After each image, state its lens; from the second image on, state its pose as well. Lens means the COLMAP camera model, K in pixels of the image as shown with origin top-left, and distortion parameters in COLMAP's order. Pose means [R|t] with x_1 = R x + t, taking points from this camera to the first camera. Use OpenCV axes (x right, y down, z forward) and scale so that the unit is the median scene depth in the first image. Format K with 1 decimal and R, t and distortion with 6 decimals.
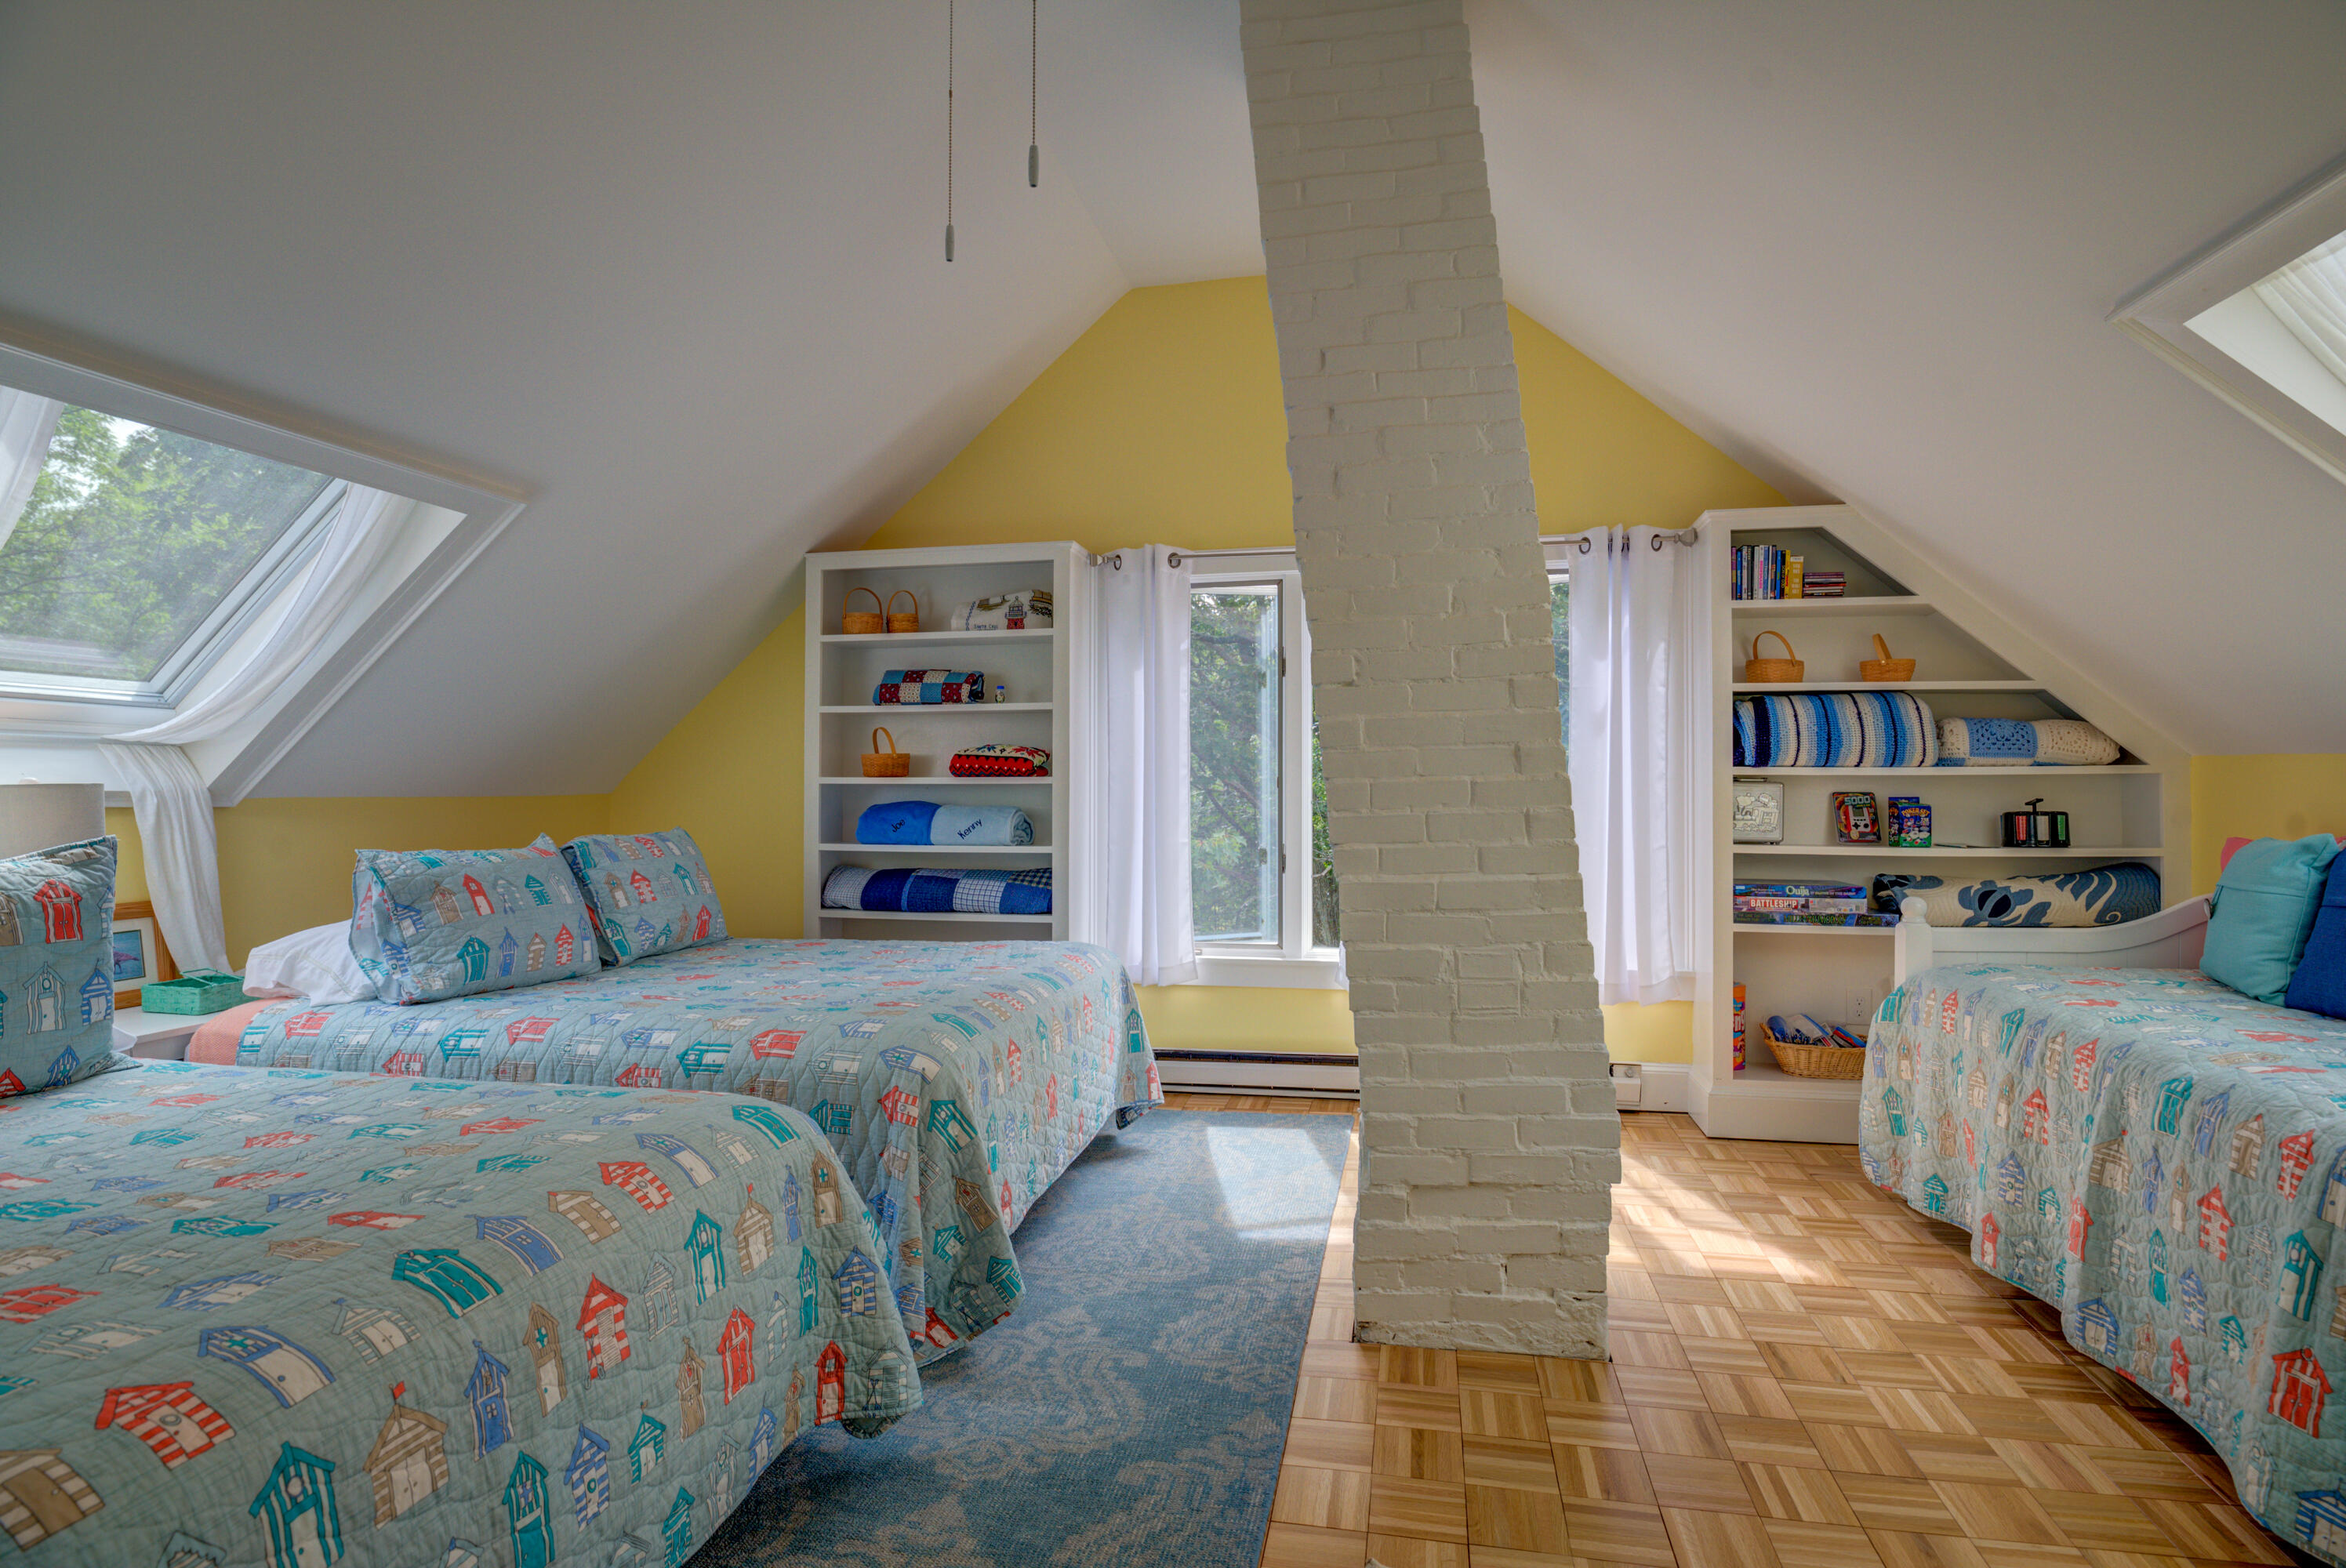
lens RADIAL K [[1143.7, 0, 1184.8], [0, 1143.7, 784.6], [0, 0, 1]] dist [-0.018575, -0.006320]
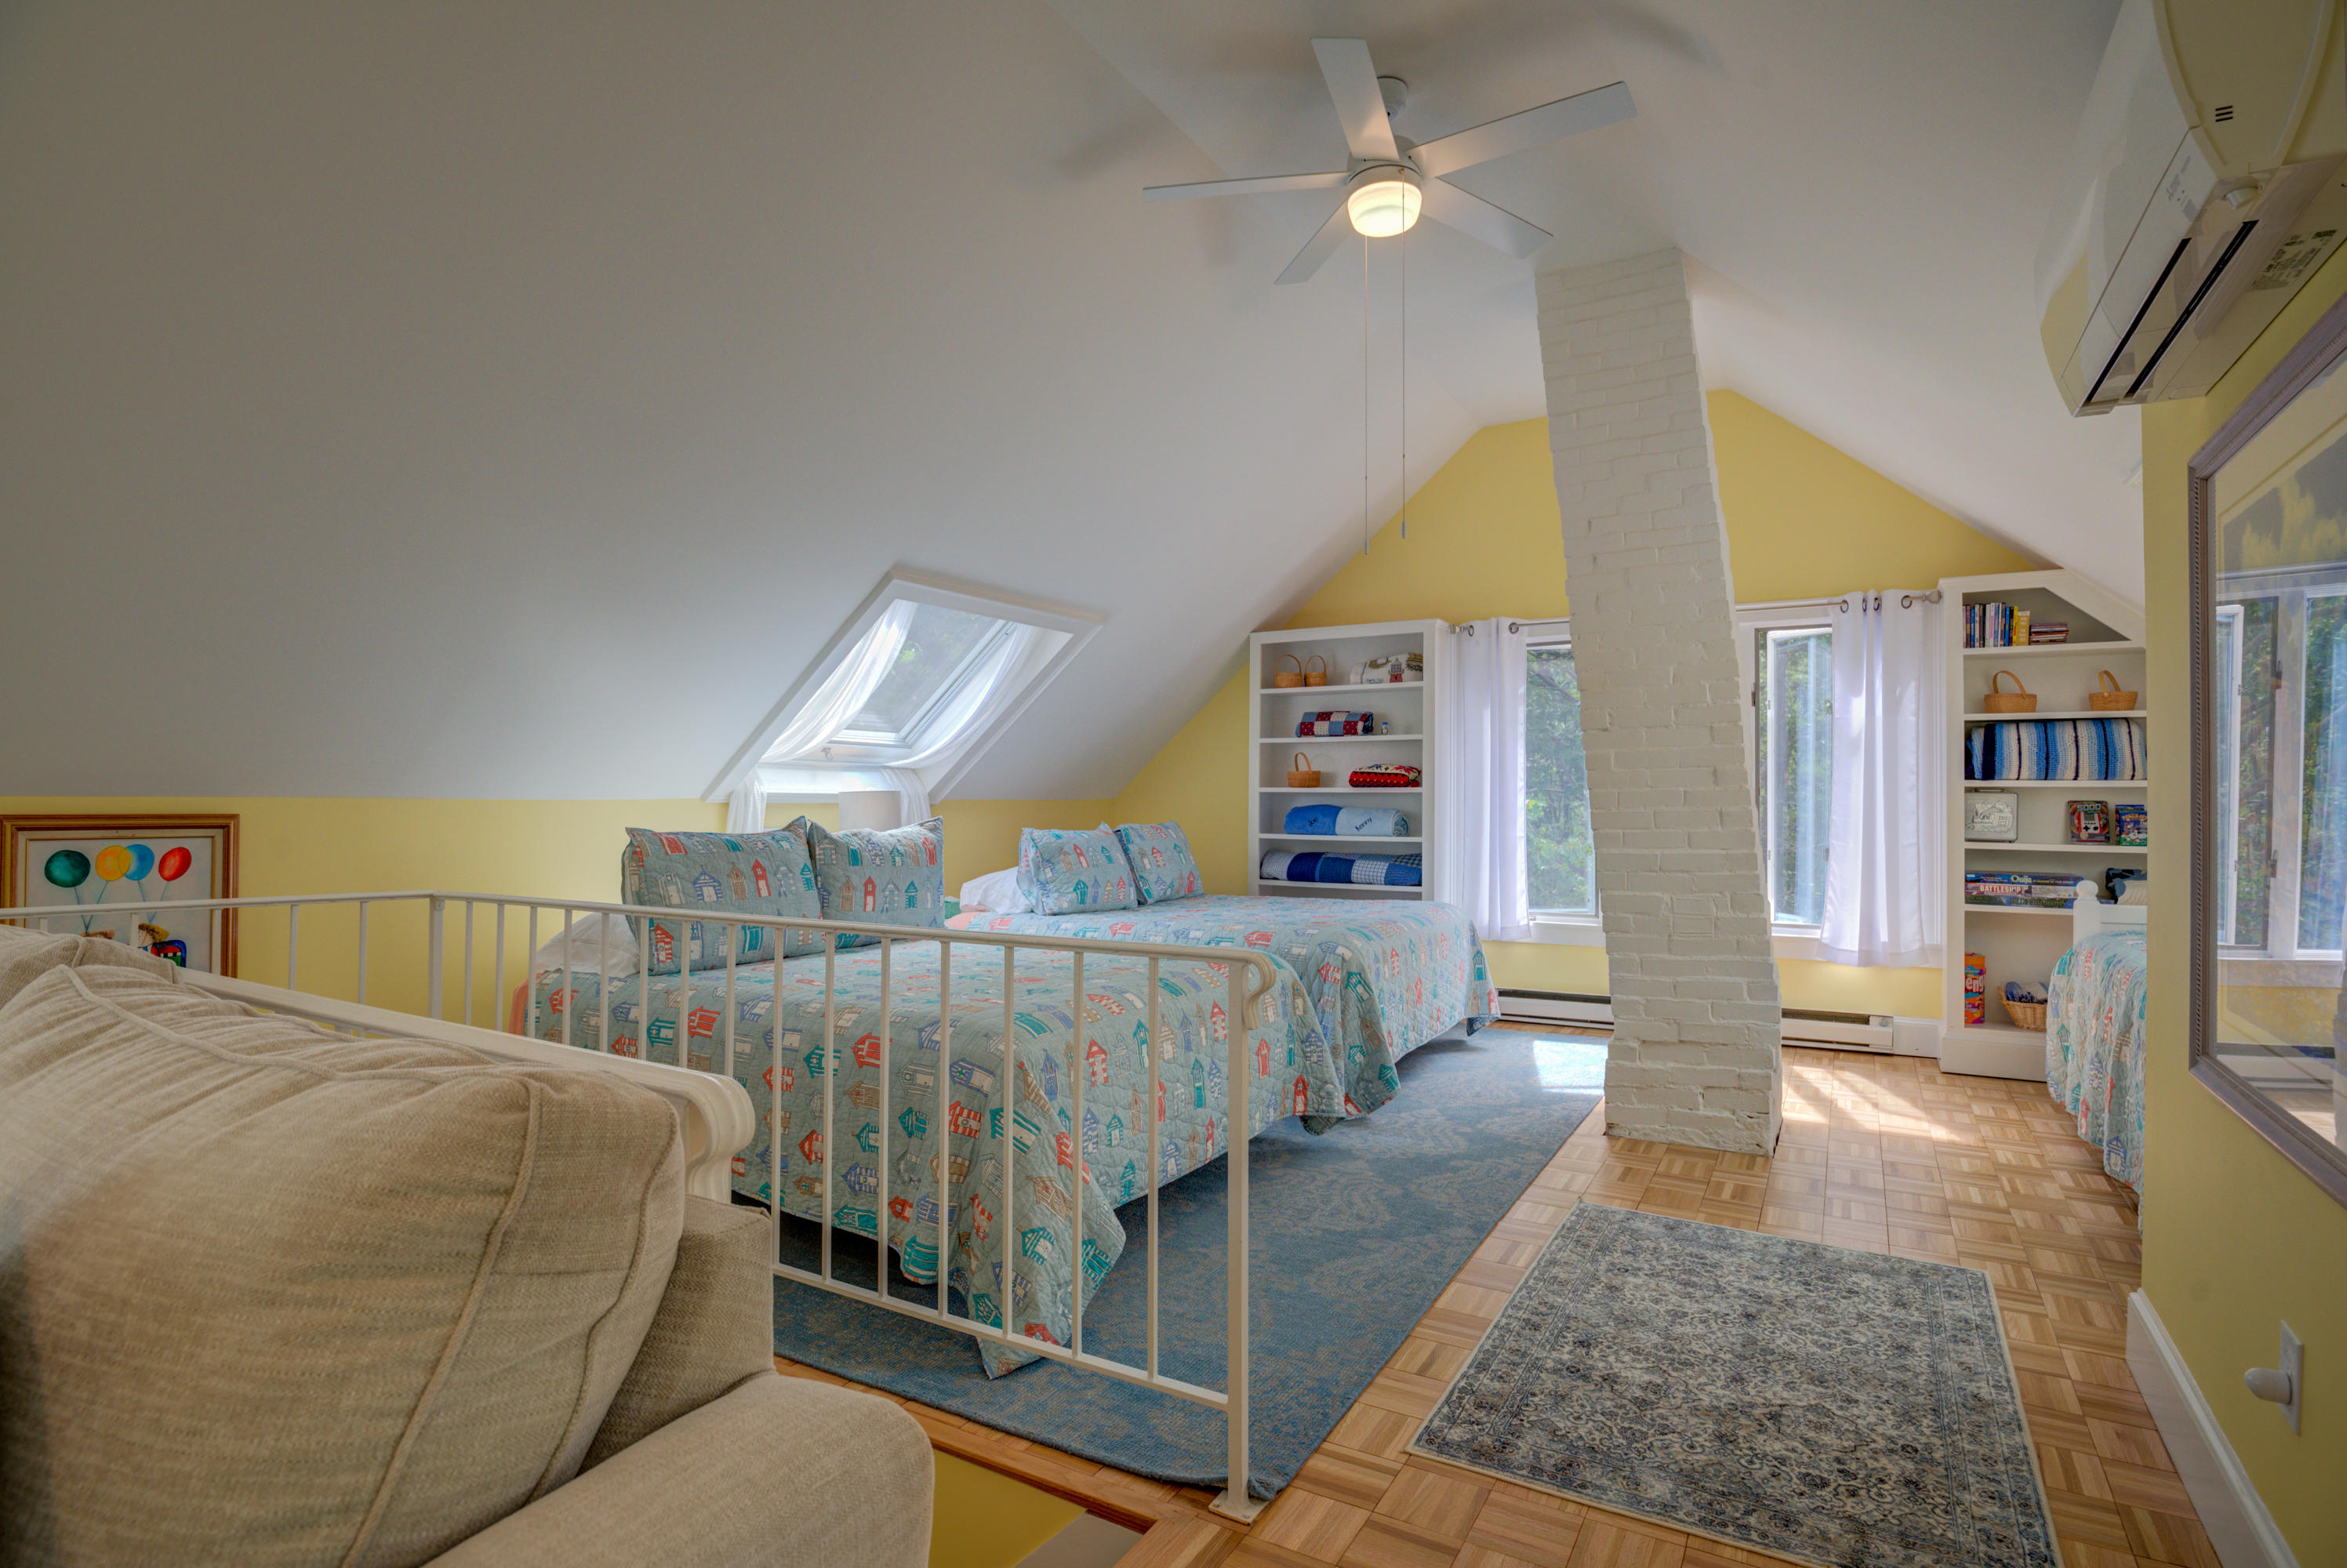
lens RADIAL K [[1144.2, 0, 1185.3], [0, 1144.2, 784.6], [0, 0, 1]] dist [-0.018575, -0.006320]
pose [[0.946492, 0.000326, -0.322727, 0.069466], [-0.003286, 0.999957, -0.008629, 0.003048], [0.322710, 0.009228, 0.946453, -0.475128]]
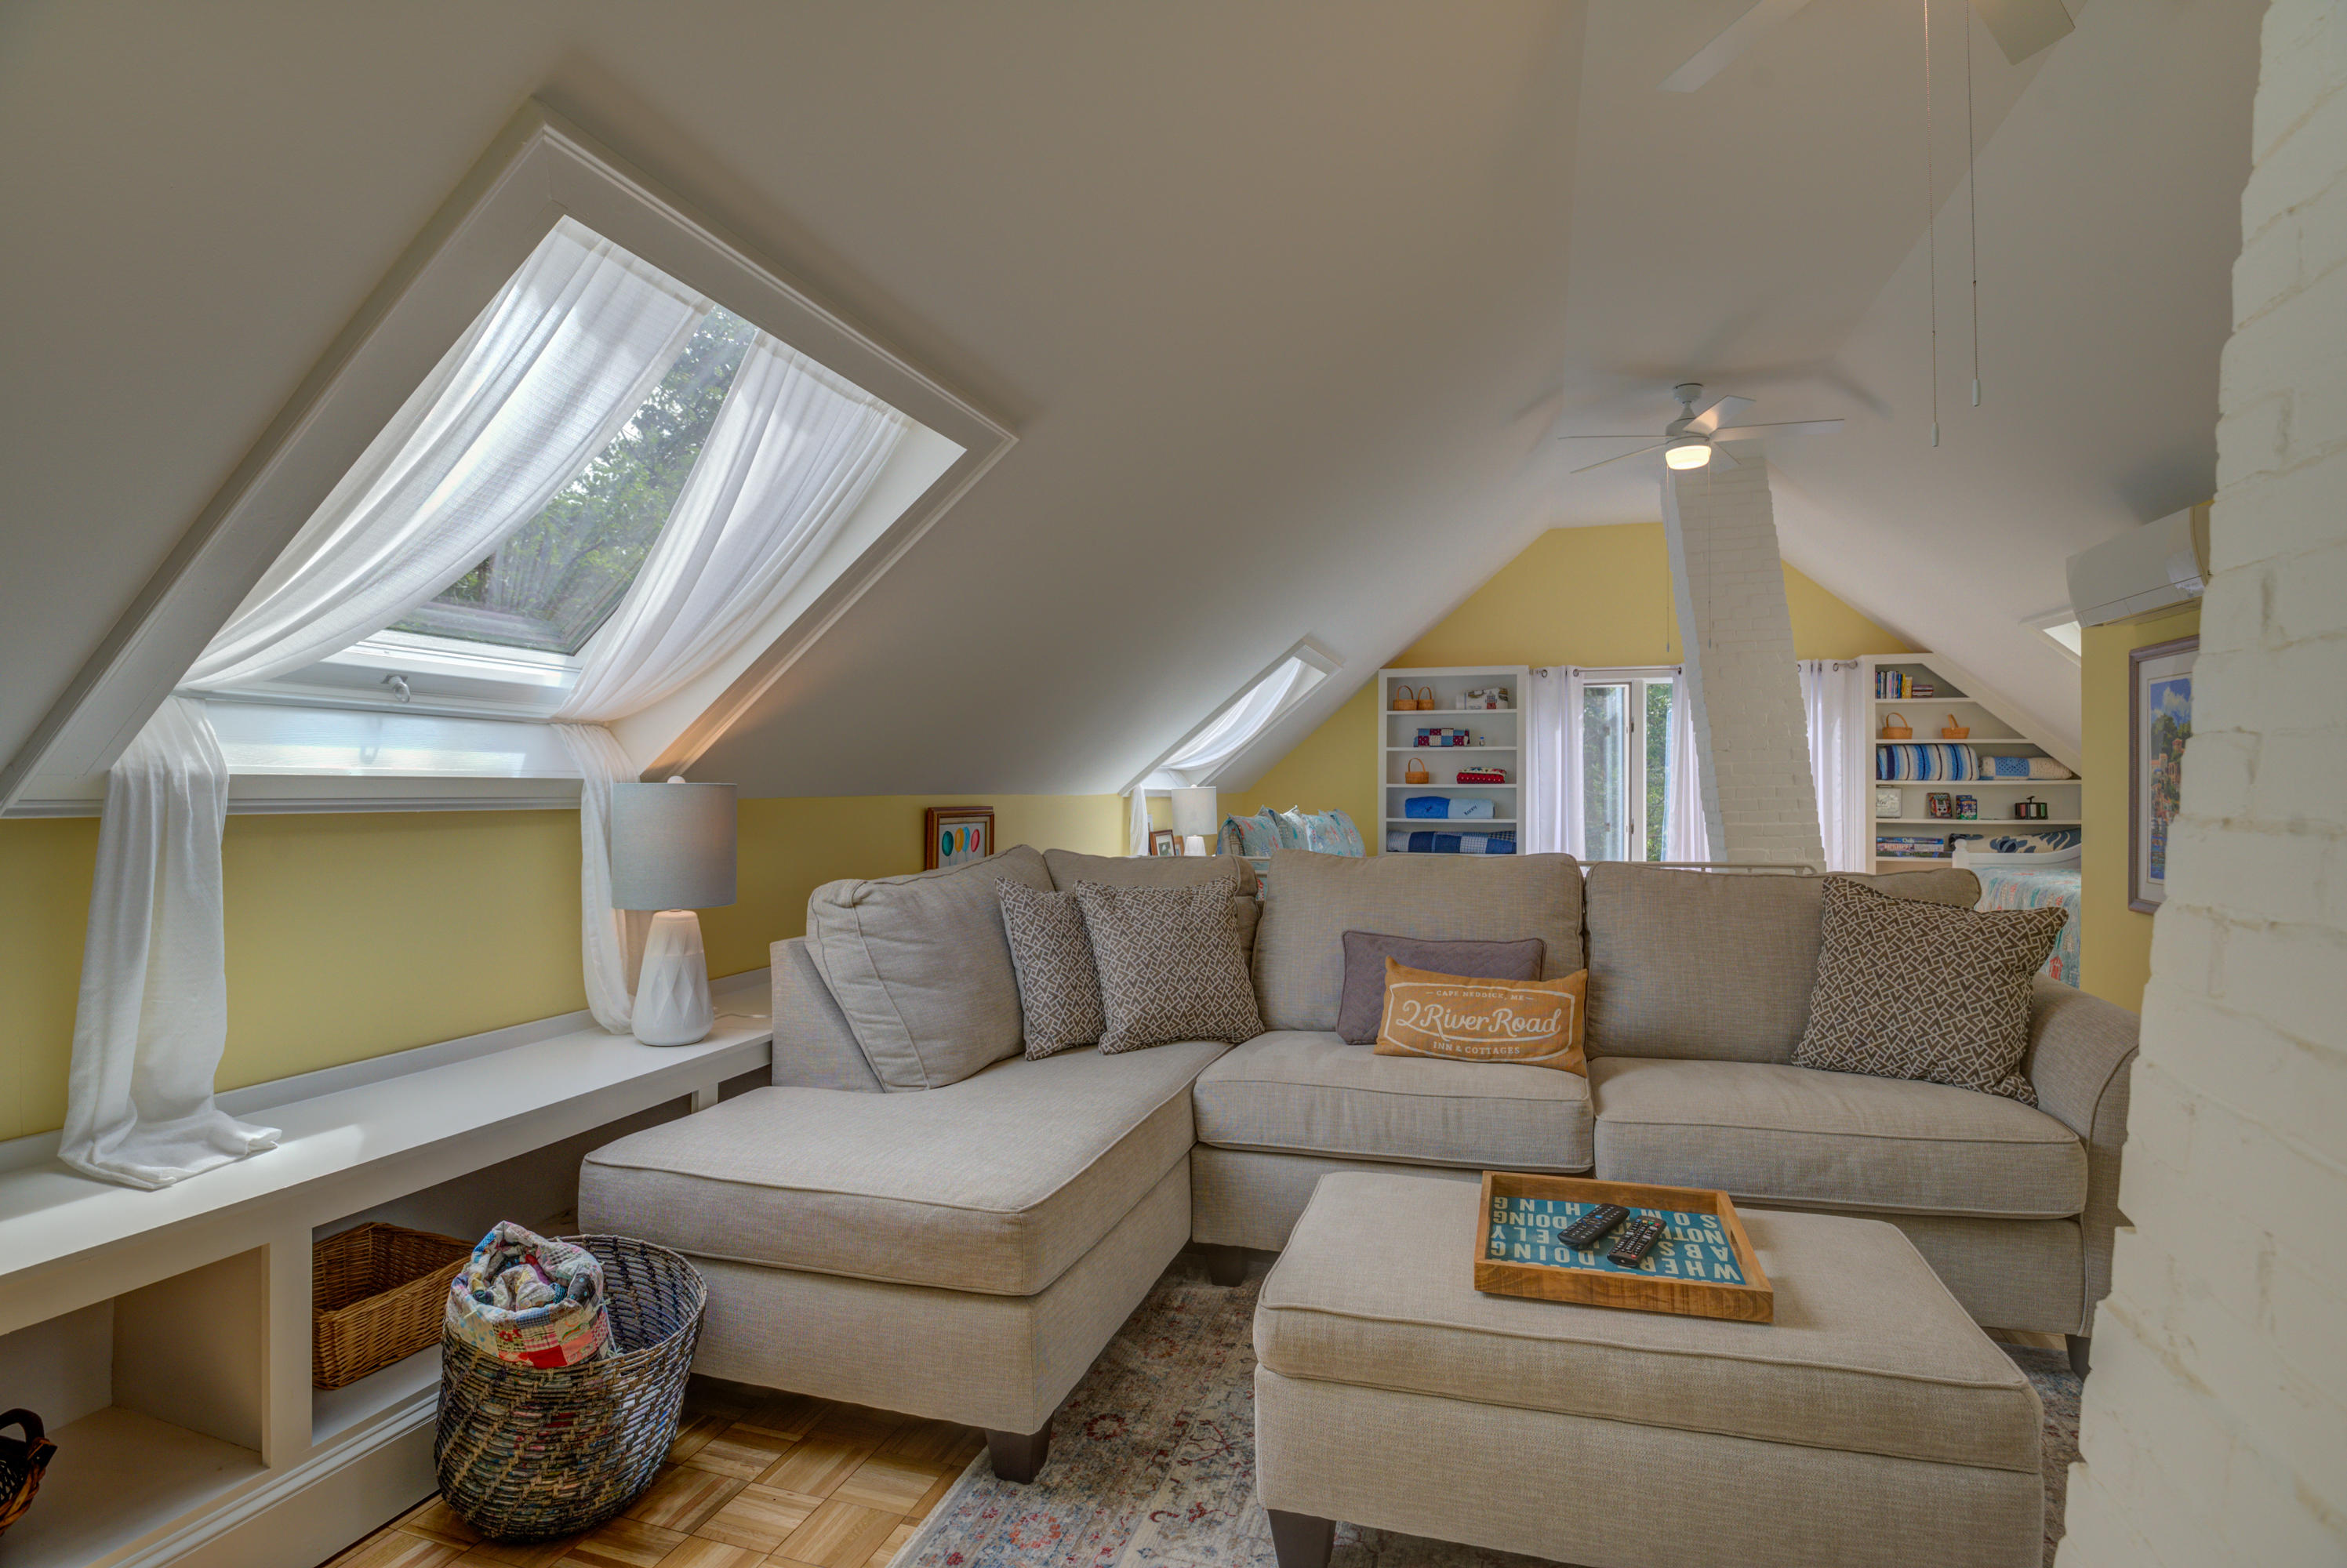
lens RADIAL K [[1144.2, 0, 1185.3], [0, 1144.2, 784.6], [0, 0, 1]] dist [-0.018575, -0.006320]
pose [[0.996005, 0.001926, -0.089273, -0.582019], [-0.002041, 0.999997, -0.001202, -0.002761], [0.089270, 0.001379, 0.996006, -1.162792]]
